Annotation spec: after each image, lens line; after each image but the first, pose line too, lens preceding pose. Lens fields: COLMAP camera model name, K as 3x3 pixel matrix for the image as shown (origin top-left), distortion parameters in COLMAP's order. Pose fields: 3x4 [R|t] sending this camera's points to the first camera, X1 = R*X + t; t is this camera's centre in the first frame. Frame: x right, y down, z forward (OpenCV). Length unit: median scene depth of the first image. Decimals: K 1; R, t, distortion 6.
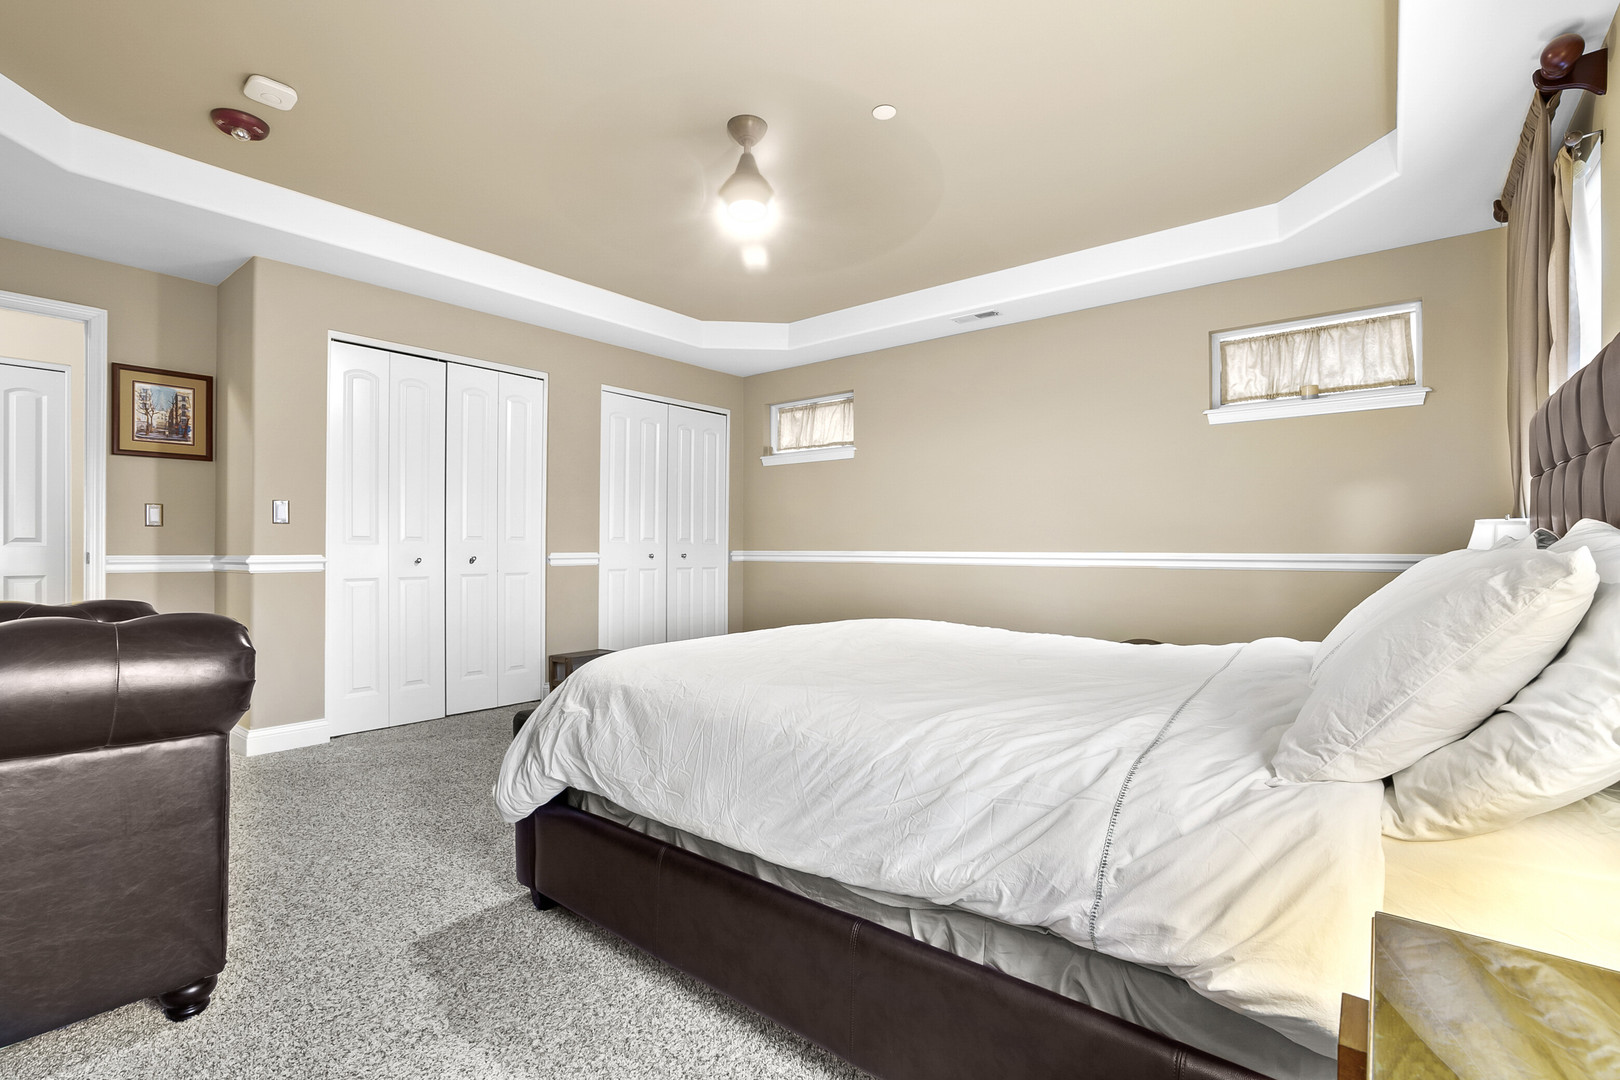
lens RADIAL K [[756.0, 0, 806.8], [0, 756.0, 545.9], [0, 0, 1]] dist [-0.015273, 0.004396]
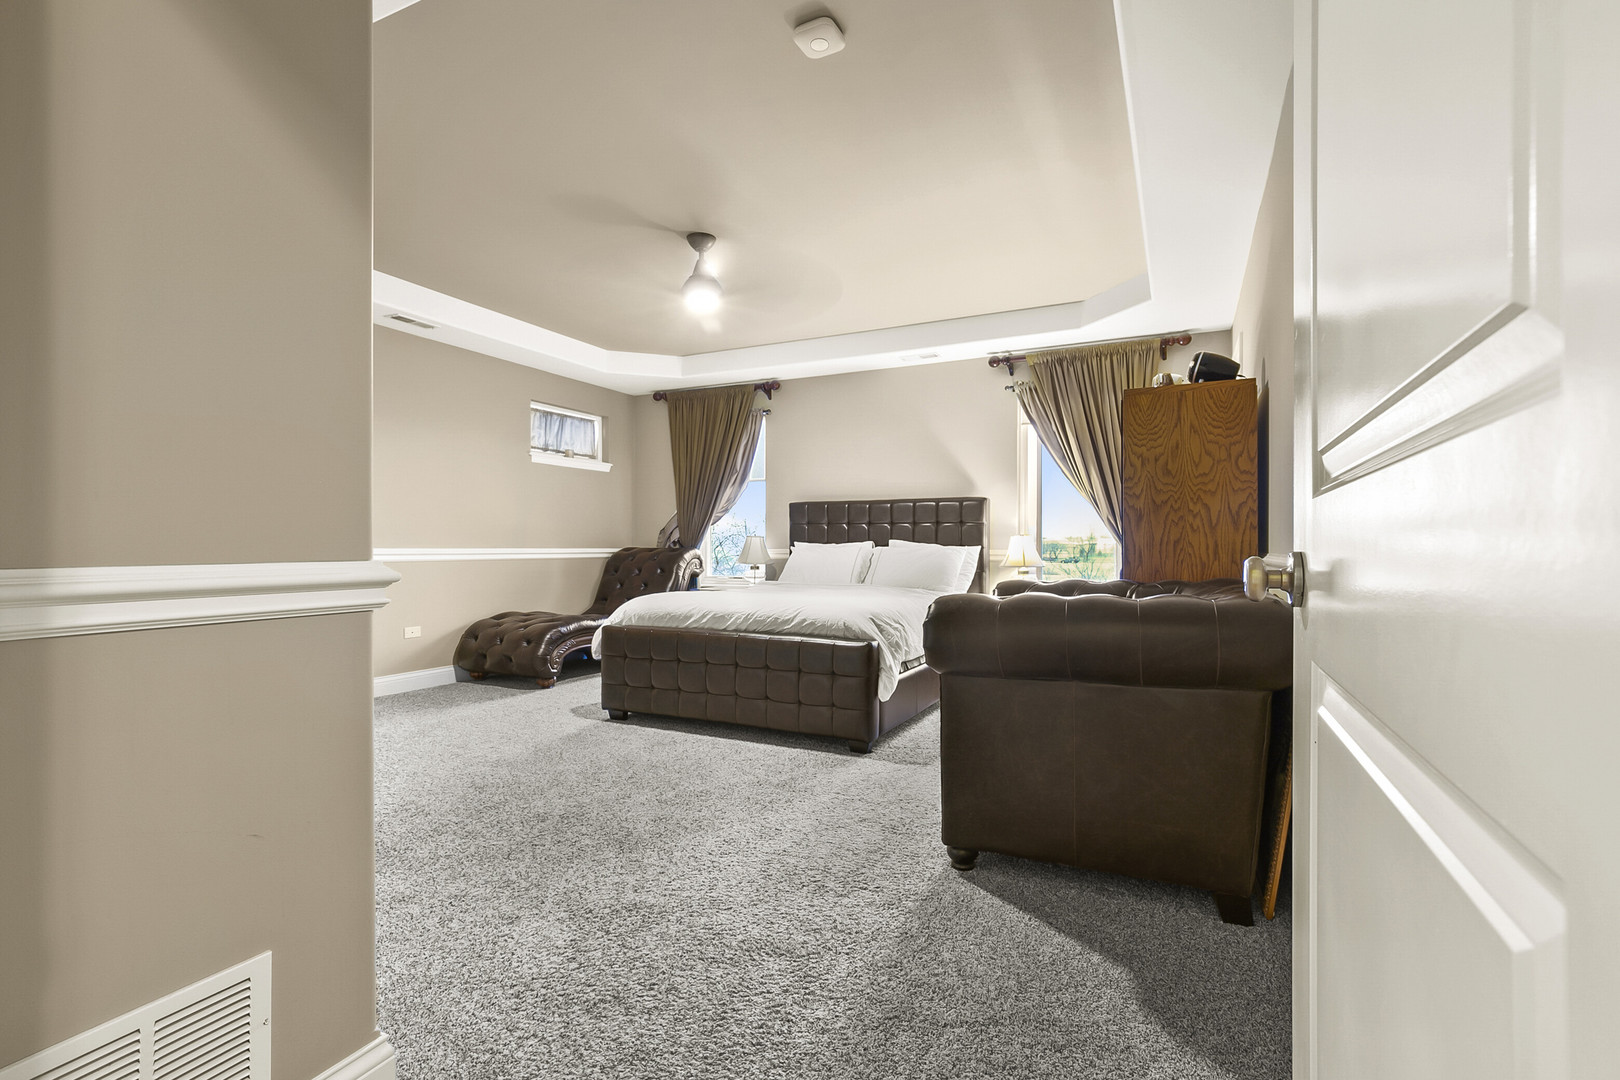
lens RADIAL K [[756.0, 0, 807.6], [0, 756.0, 544.9], [0, 0, 1]] dist [-0.015273, 0.004396]
pose [[-0.229785, 0.003410, 0.973235, -1.082333], [-0.003198, 0.999986, -0.004259, 0.009686], [-0.973236, -0.004091, -0.229771, 0.834303]]
